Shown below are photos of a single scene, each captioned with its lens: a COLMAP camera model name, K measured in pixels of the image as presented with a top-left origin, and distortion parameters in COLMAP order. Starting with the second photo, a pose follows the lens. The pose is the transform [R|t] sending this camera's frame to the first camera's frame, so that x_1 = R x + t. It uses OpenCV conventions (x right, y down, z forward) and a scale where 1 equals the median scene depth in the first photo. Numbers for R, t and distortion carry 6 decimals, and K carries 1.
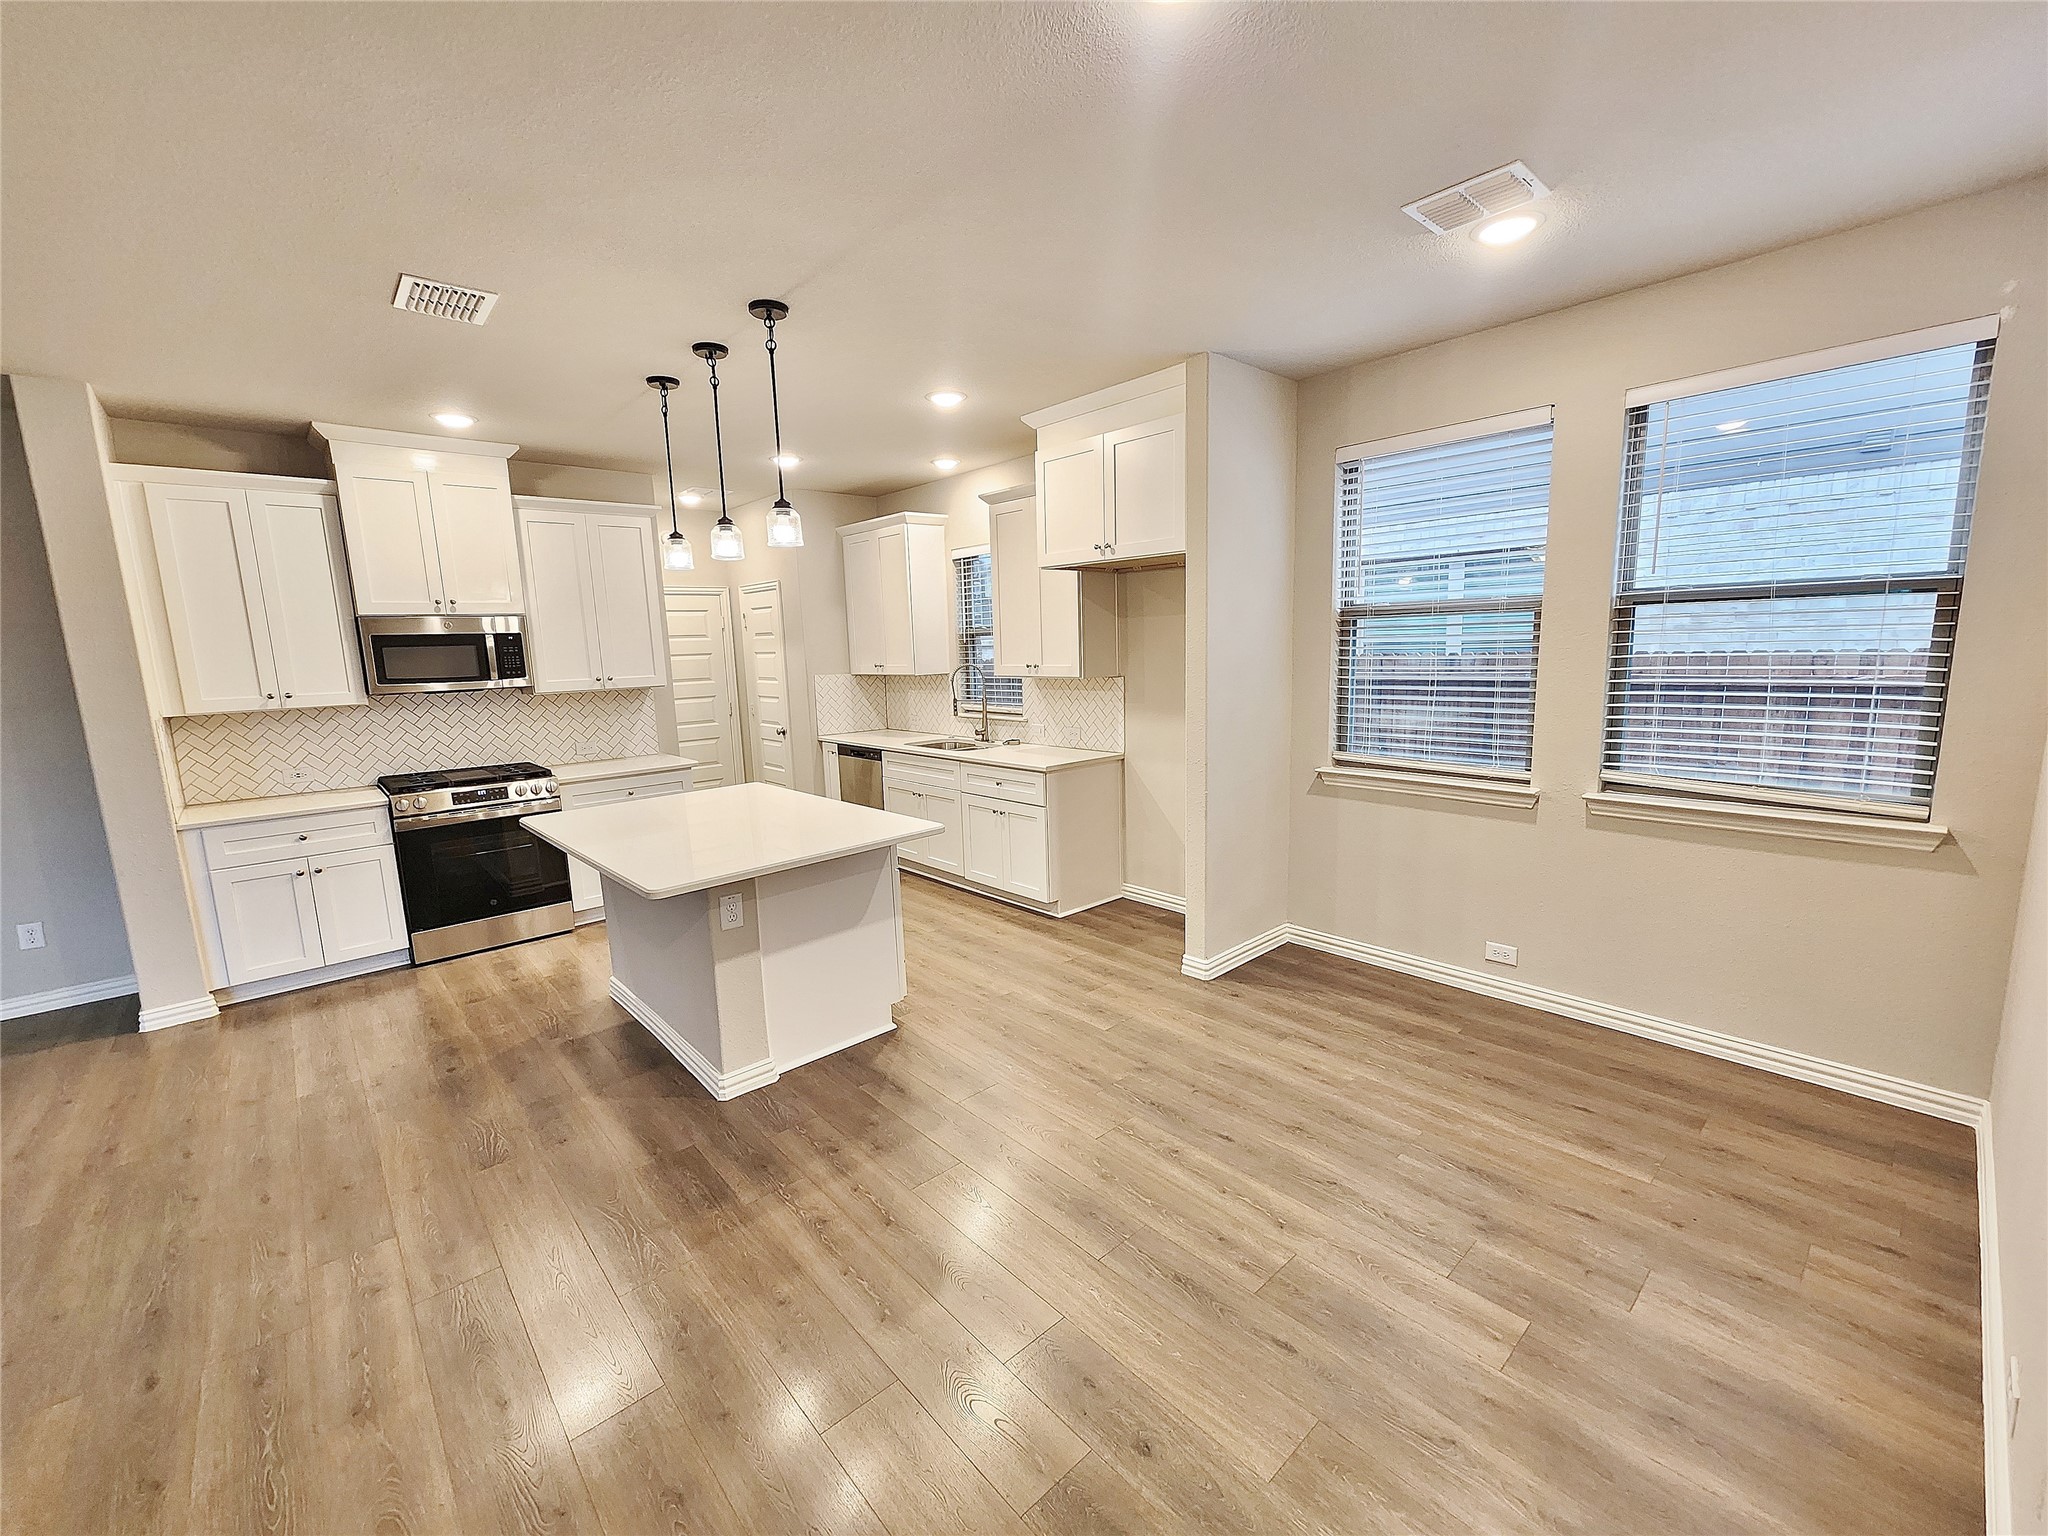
lens RADIAL K [[838.9, 0, 1033.8], [0, 838.9, 771.8], [0, 0, 1]] dist [-0.001595, 0.000604]
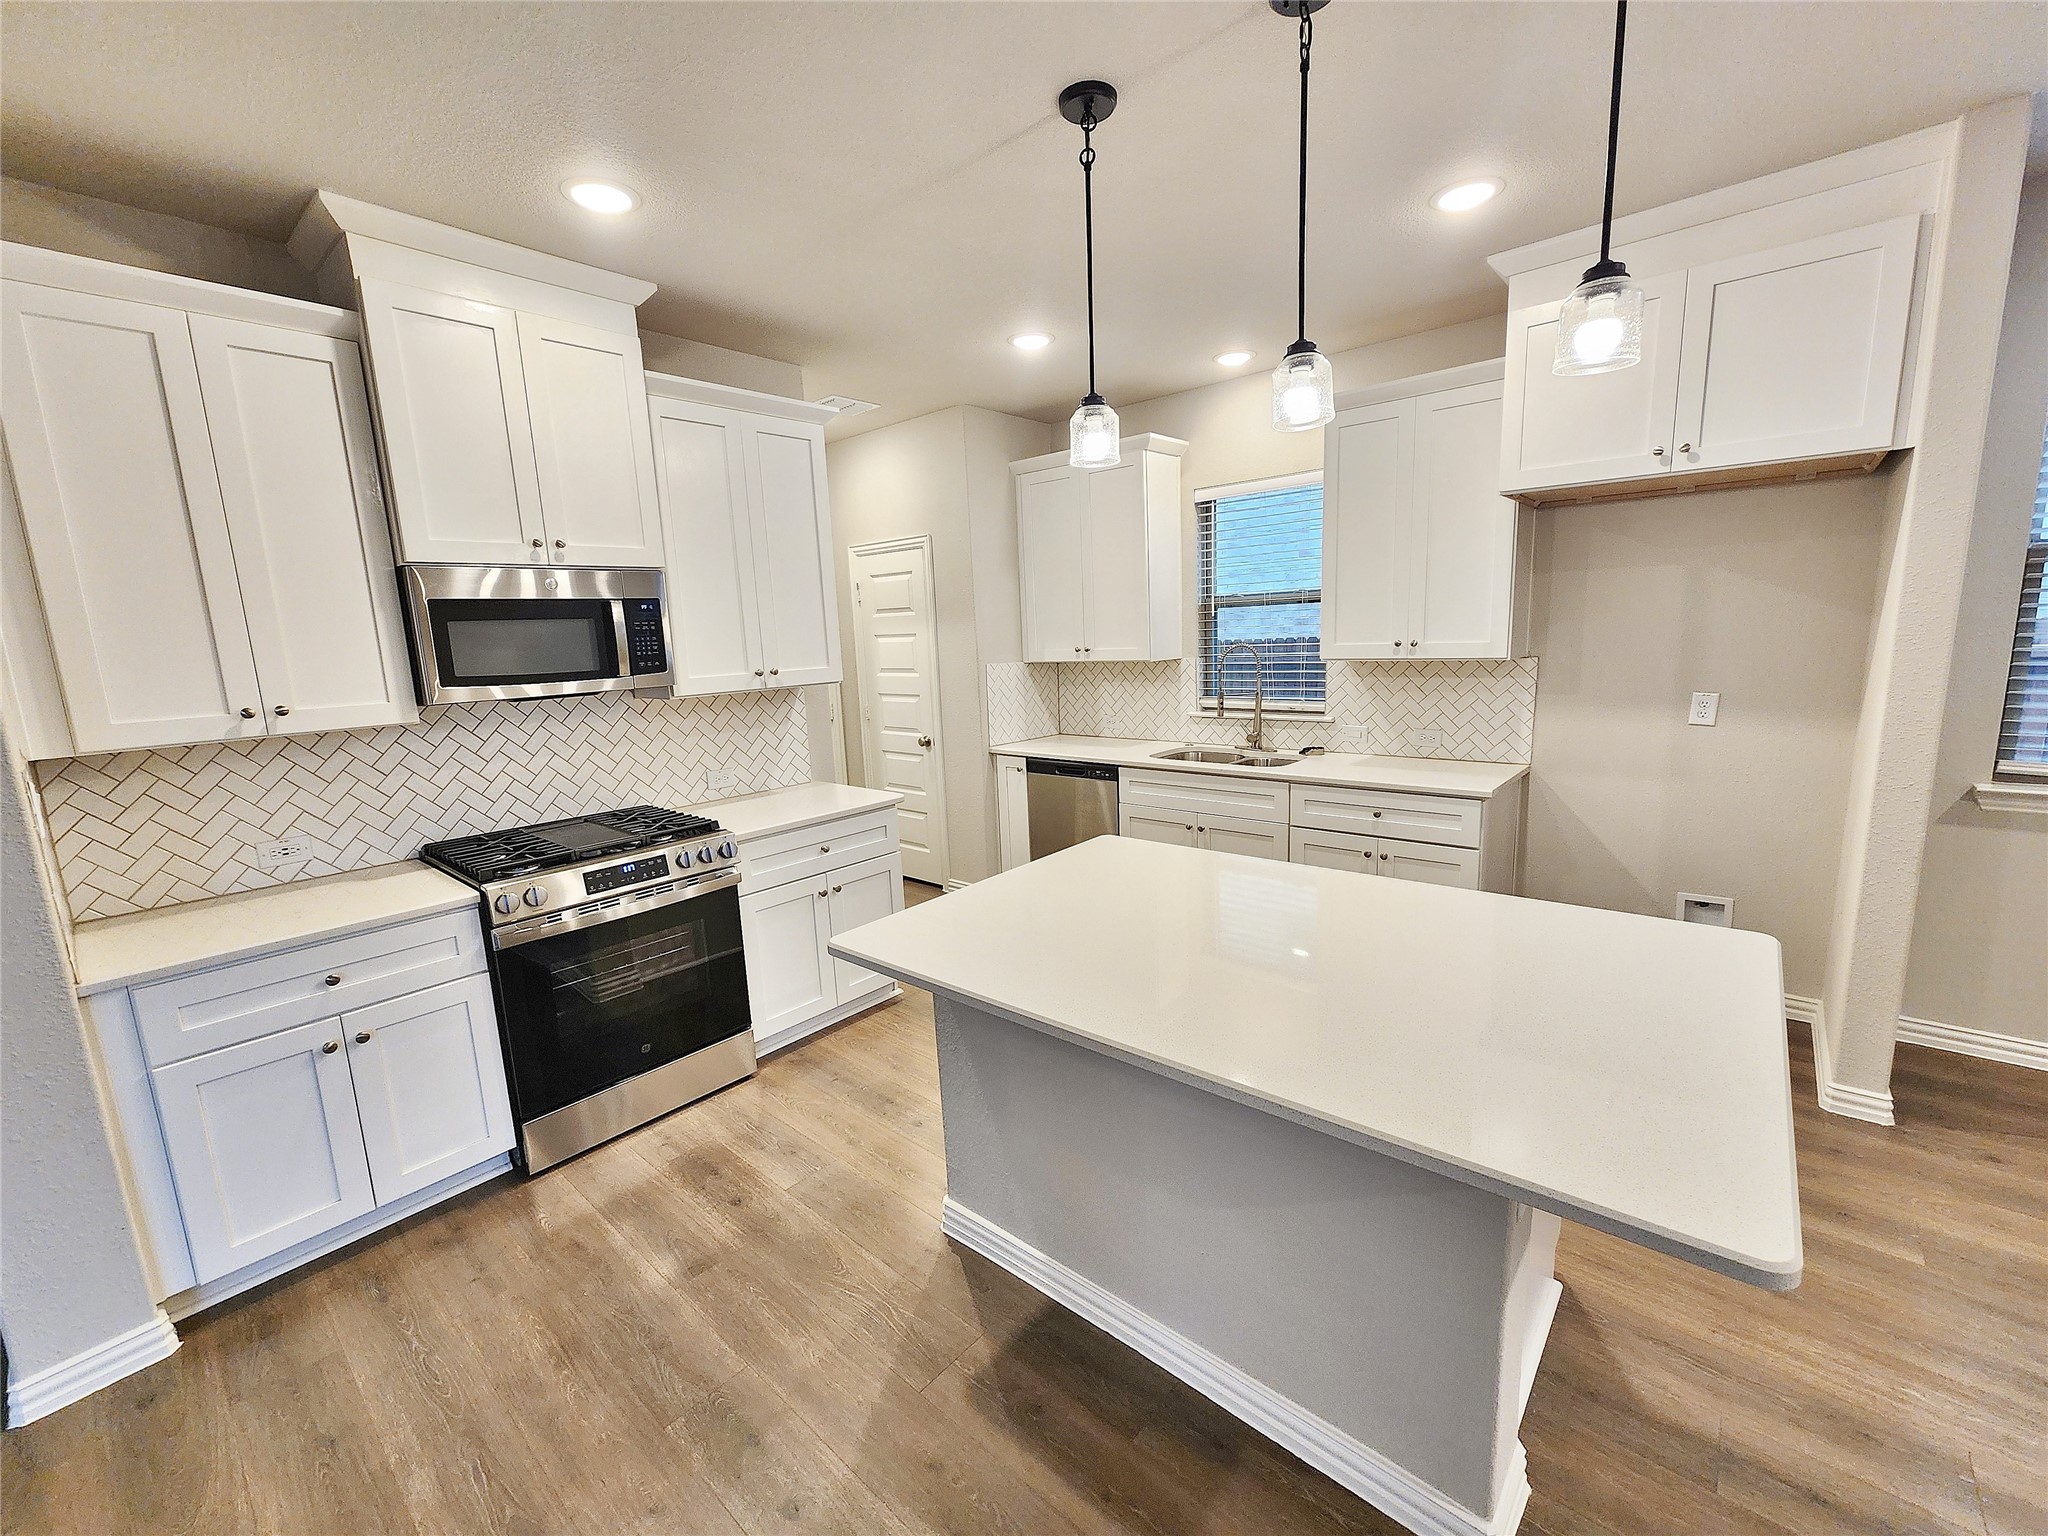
lens RADIAL K [[838.9, 0, 1033.8], [0, 838.9, 771.8], [0, 0, 1]] dist [-0.001595, 0.000604]
pose [[0.993034, -0.030129, 0.113909, -0.455596], [0.028995, 0.999512, 0.011599, -0.042660], [-0.114203, -0.008216, 0.993424, 0.396830]]
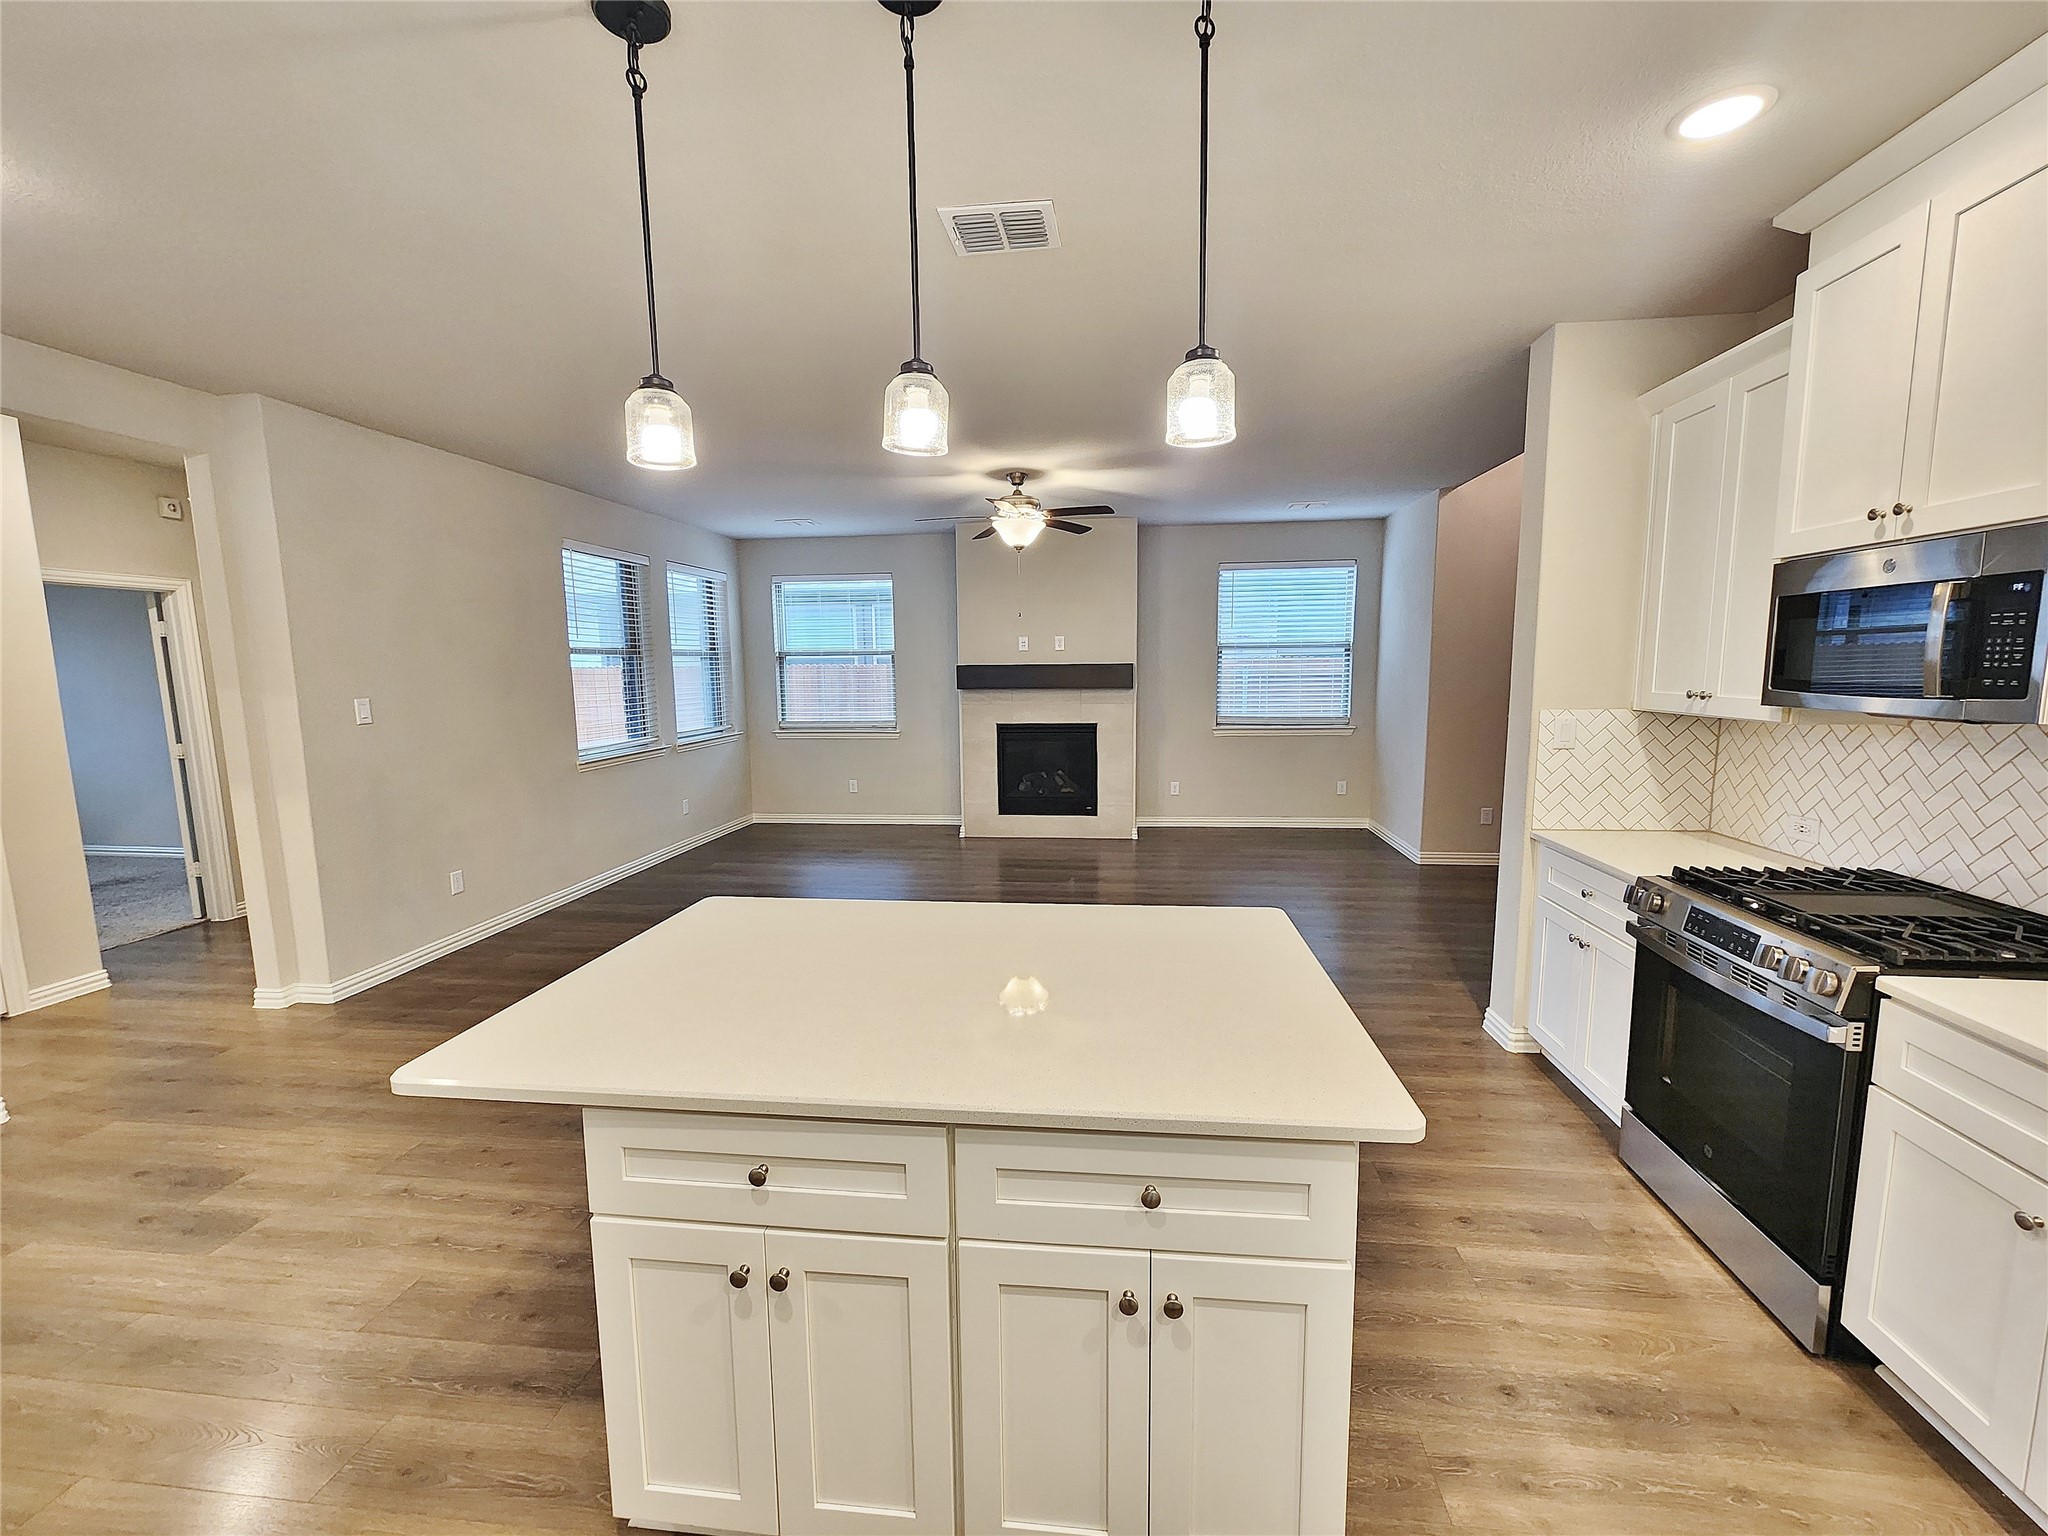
lens RADIAL K [[838.9, 0, 1033.8], [0, 838.9, 771.8], [0, 0, 1]] dist [-0.001595, 0.000604]
pose [[-0.753383, 0.124386, -0.645710, -0.073803], [-0.067967, 0.961958, 0.264607, -0.163683], [0.654060, 0.243238, -0.716269, 1.094786]]
